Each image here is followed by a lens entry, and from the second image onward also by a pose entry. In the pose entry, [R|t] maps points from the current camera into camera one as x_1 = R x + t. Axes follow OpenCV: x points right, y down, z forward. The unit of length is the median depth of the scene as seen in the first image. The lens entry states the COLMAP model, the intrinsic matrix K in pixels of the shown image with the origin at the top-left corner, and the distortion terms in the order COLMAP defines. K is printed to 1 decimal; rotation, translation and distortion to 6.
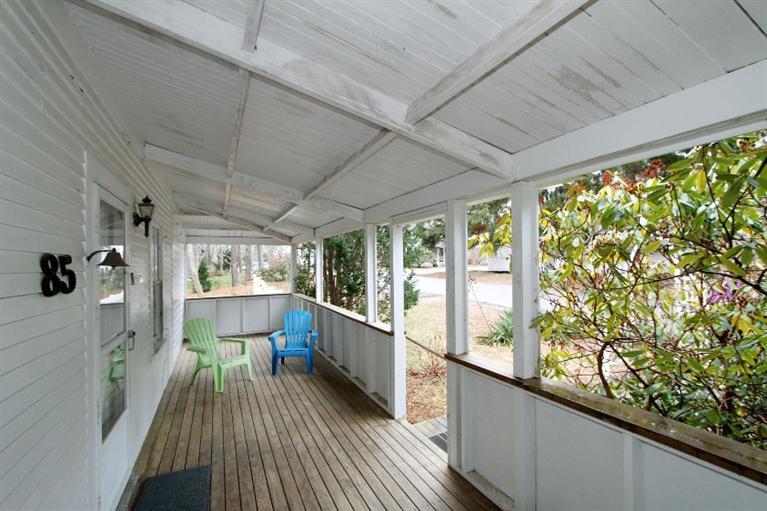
lens RADIAL K [[353.0, 0, 385.5], [0, 353.0, 258.6], [0, 0, 1]] dist [-0.024868, 0.004452]
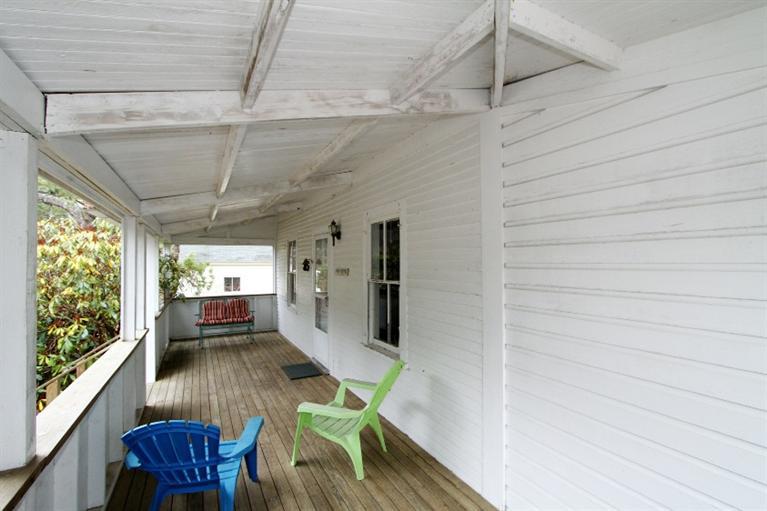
lens RADIAL K [[353.0, 0, 381.9], [0, 353.0, 258.0], [0, 0, 1]] dist [-0.024868, 0.004452]
pose [[-0.998916, 0.029675, -0.035855, -0.801054], [0.030661, 0.999158, -0.027253, 0.042658], [0.035016, -0.028323, -0.998985, 2.453505]]
